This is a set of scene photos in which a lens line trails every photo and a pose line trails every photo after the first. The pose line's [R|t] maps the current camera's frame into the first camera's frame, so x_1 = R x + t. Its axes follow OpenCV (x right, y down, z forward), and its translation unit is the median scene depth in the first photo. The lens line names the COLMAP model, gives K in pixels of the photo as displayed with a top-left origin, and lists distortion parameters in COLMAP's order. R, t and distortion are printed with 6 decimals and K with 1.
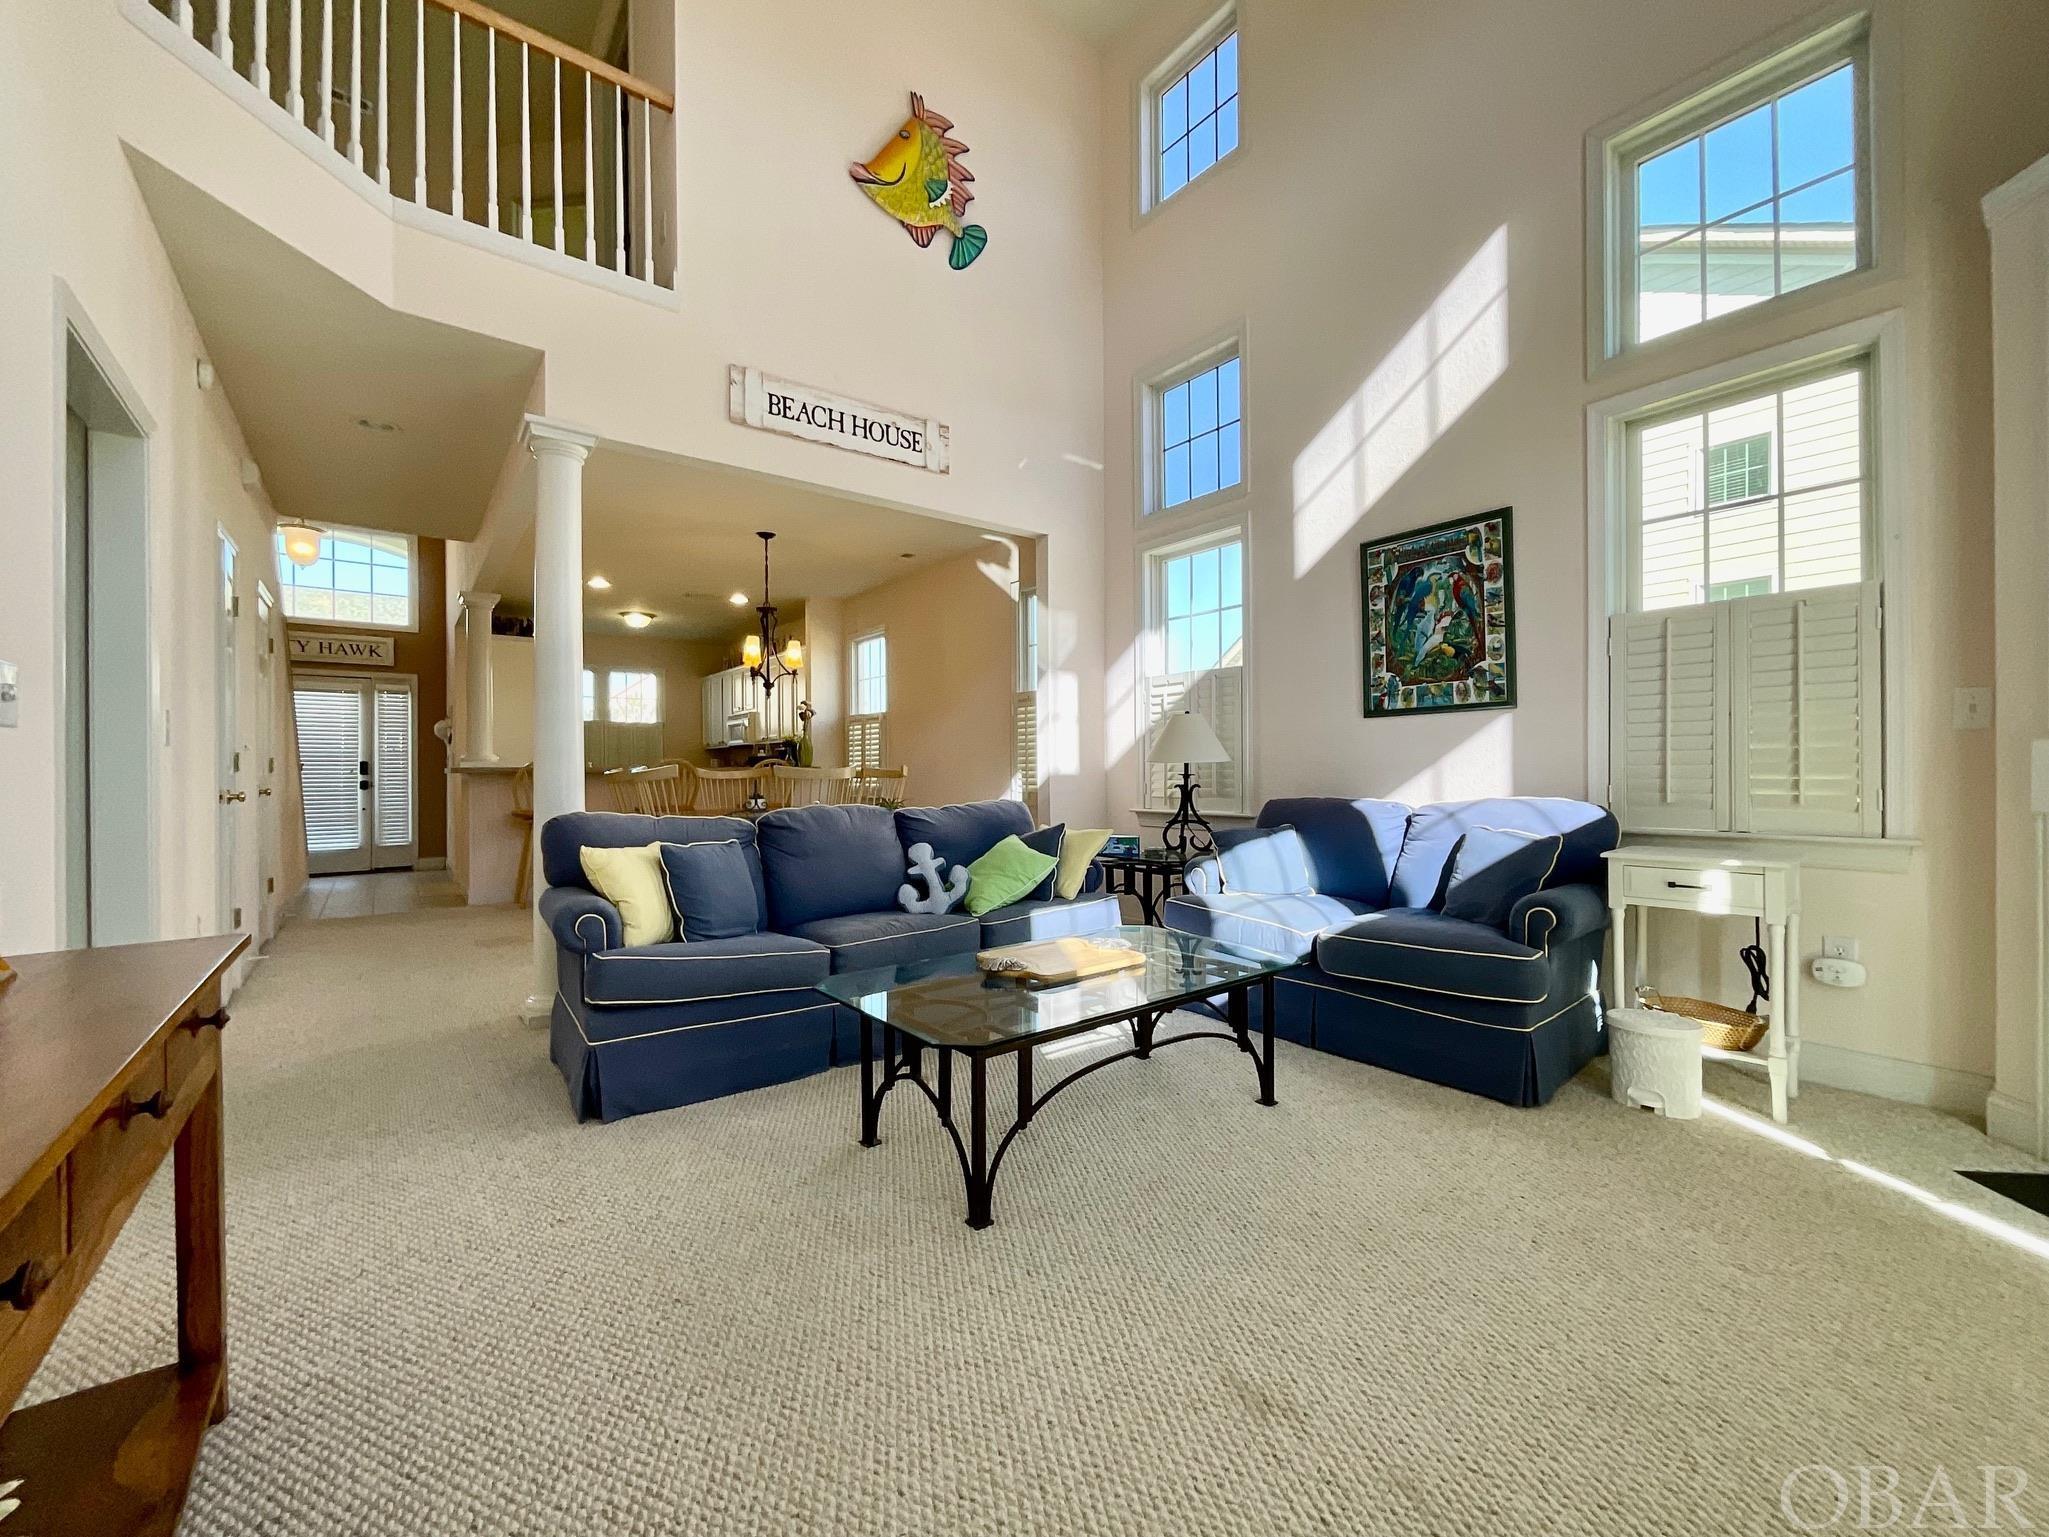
lens RADIAL K [[828.7, 0, 1026.8], [0, 828.7, 770.7], [0, 0, 1]] dist [-0.006838, 0.000153]
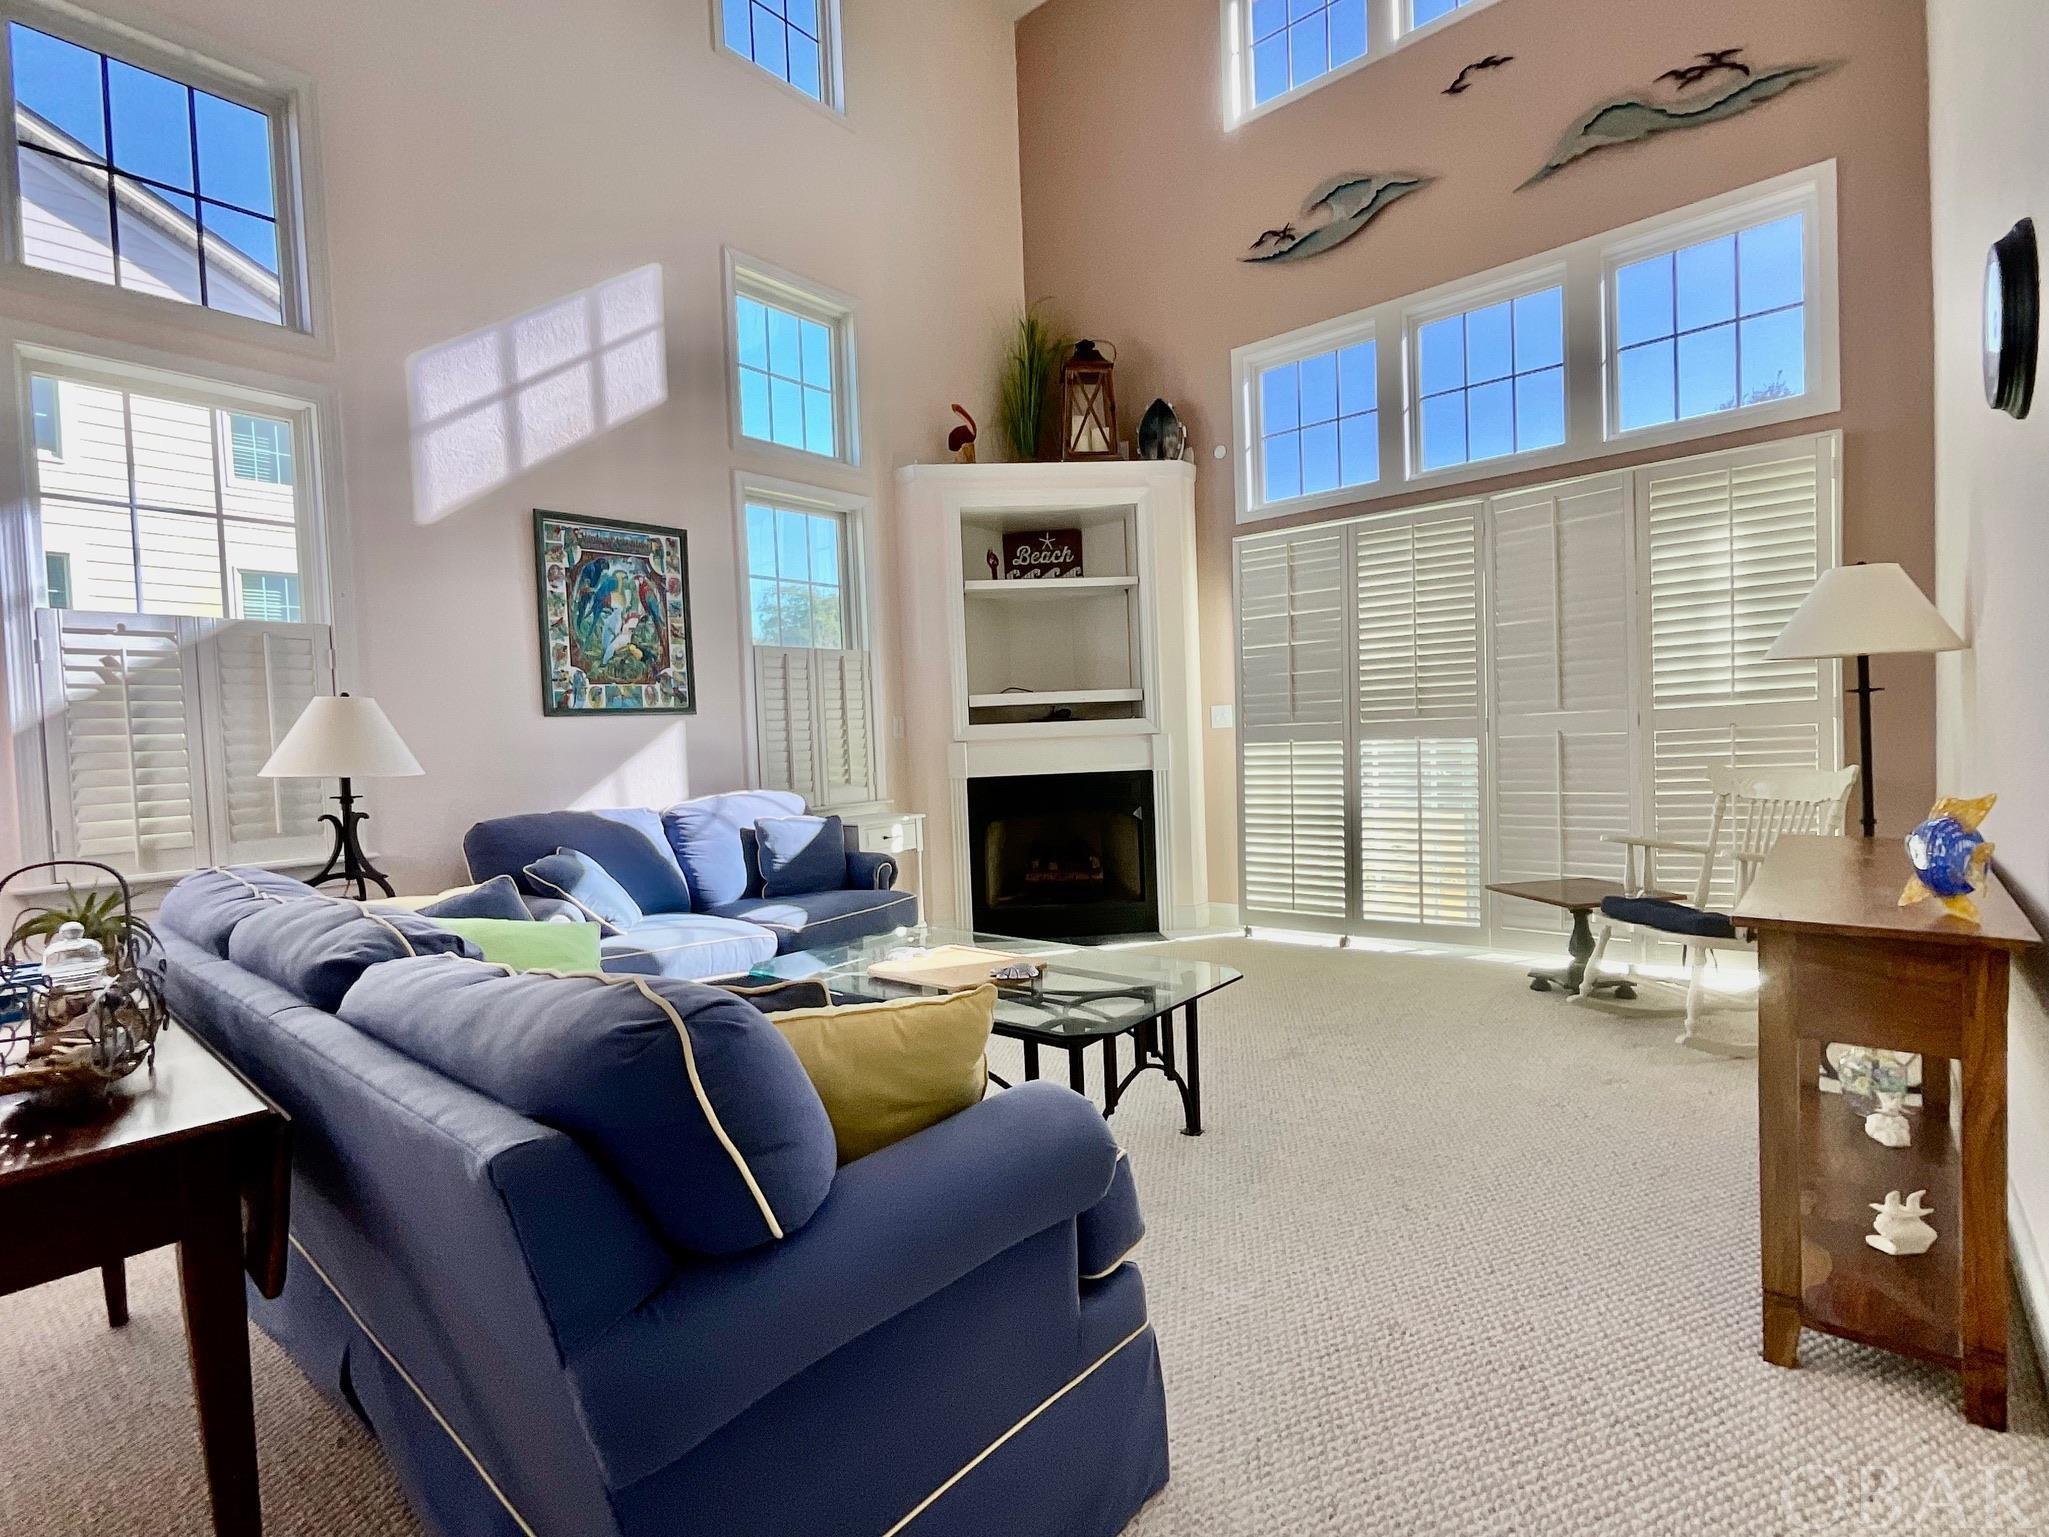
lens RADIAL K [[972.6, 0, 1024.5], [0, 972.6, 768.5], [0, 0, 1]] dist [0.000593, 0.001081]
pose [[-0.199681, -0.014362, 0.979756, -0.715636], [0.041148, 0.998888, 0.023029, -0.014161], [-0.978997, 0.044914, -0.198868, 0.769698]]
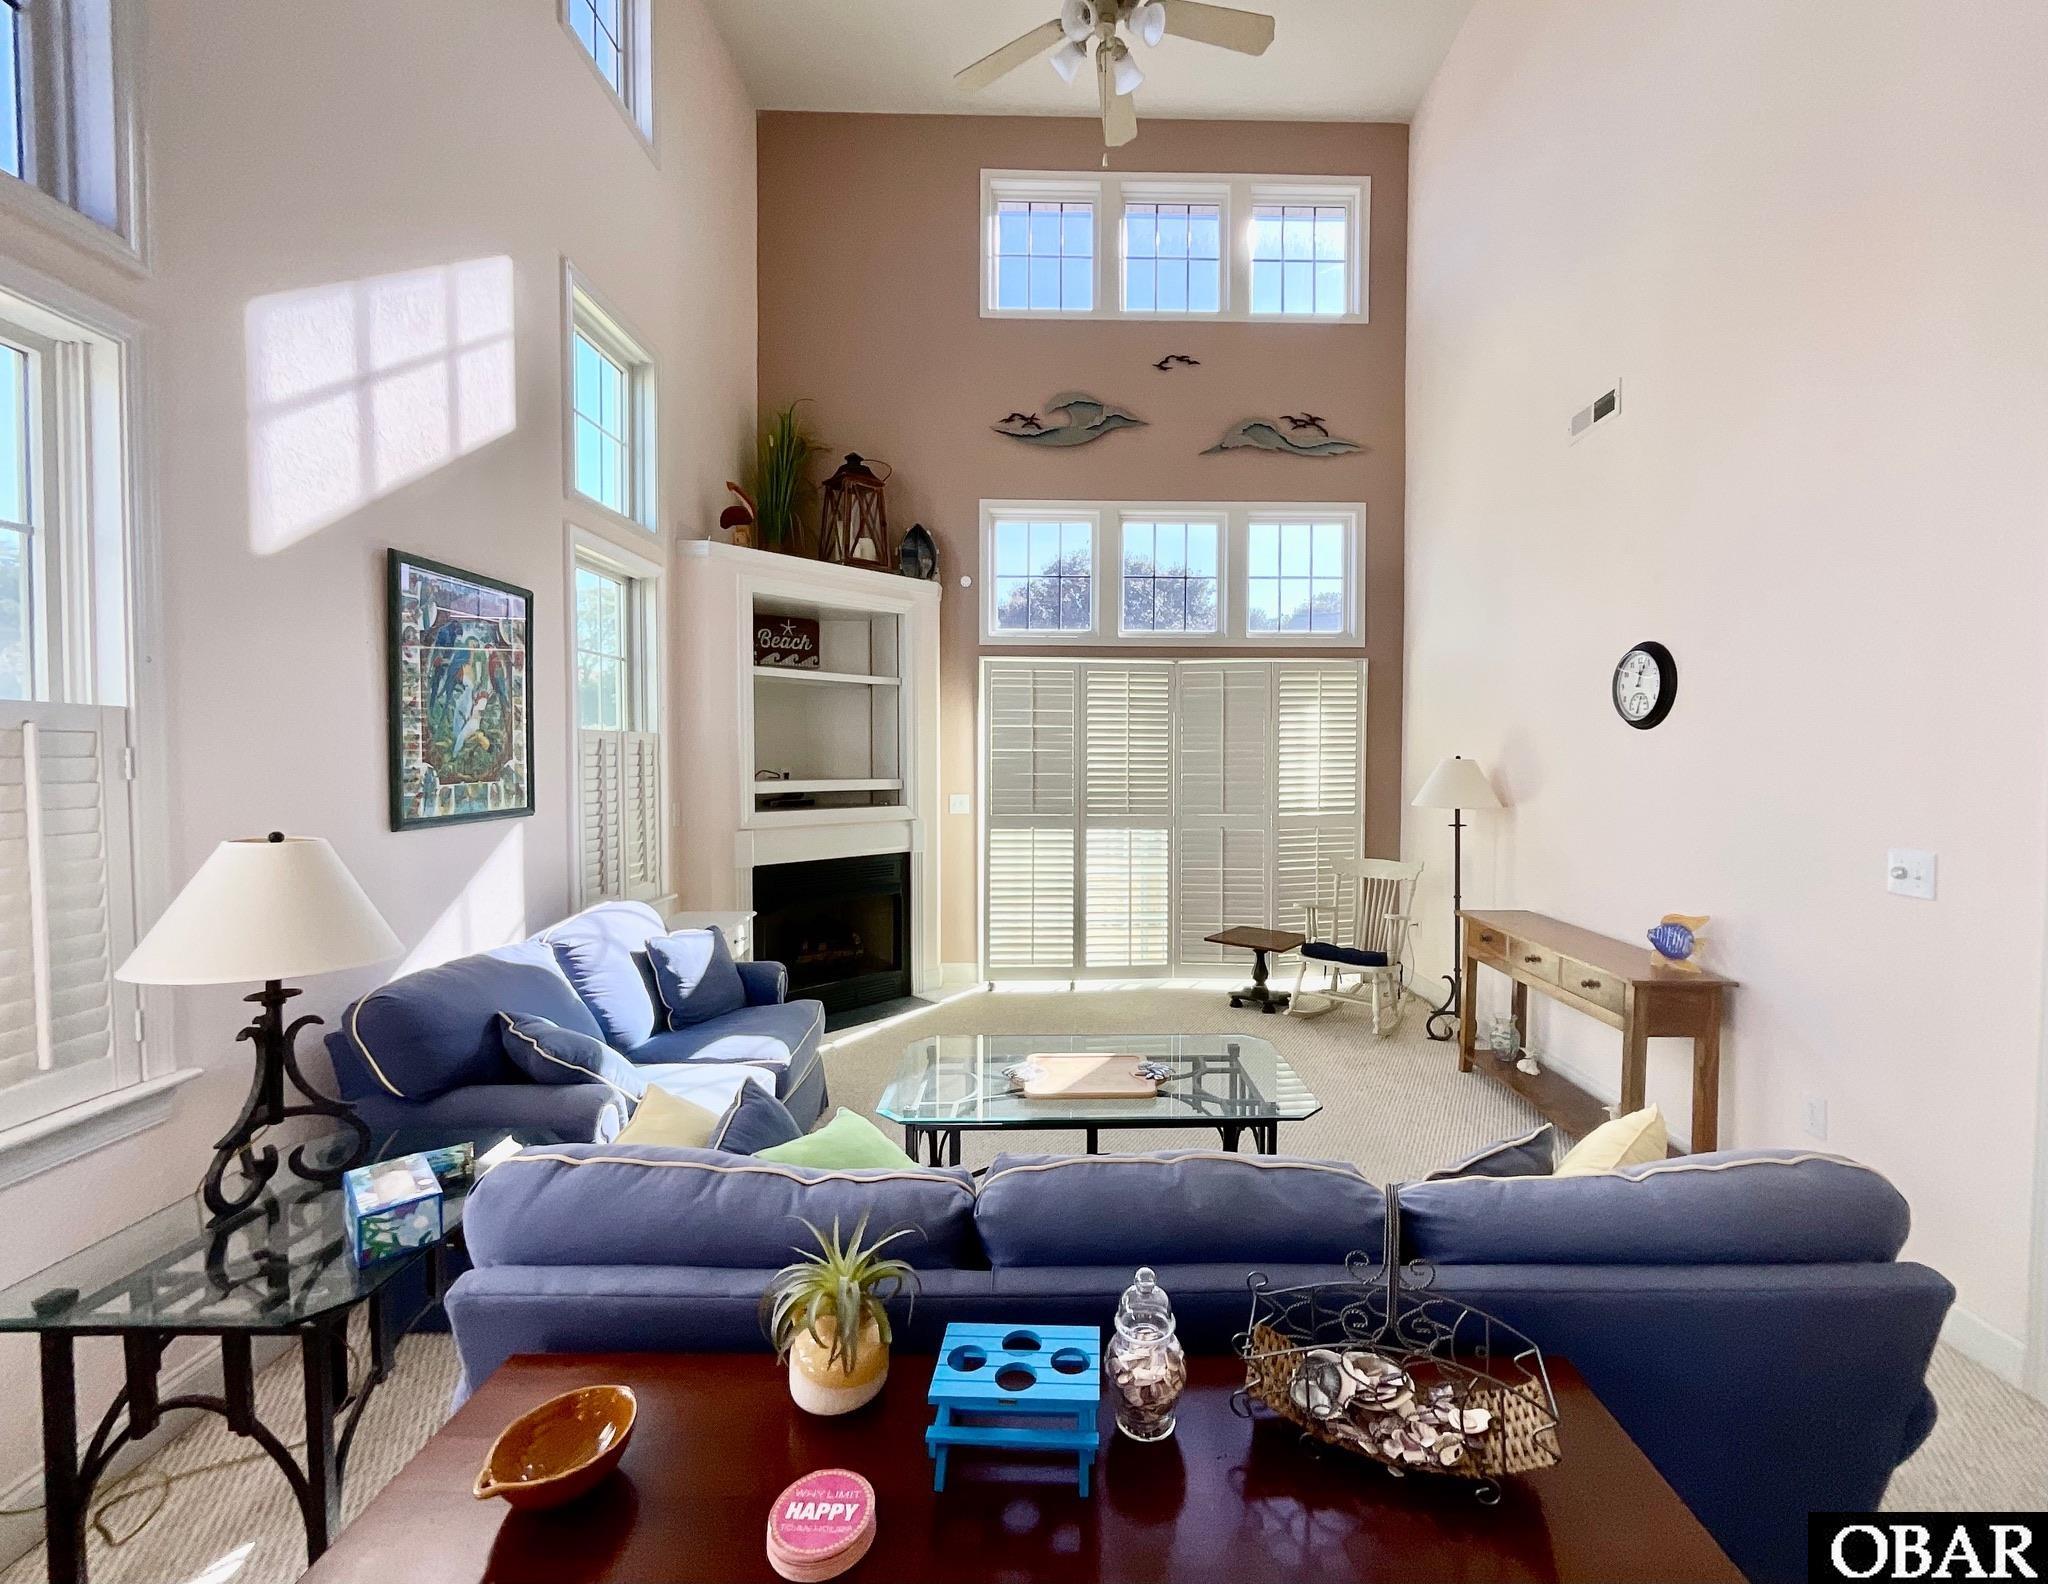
lens RADIAL K [[866.6, 0, 1065.6], [0, 866.6, 783.6], [0, 0, 1]] dist [-0.000154, 0.000062]
pose [[-0.793512, -0.012606, 0.608423, -0.415631], [0.003710, 0.999667, 0.025551, -0.122787], [-0.608543, 0.022533, -0.793201, 1.293523]]
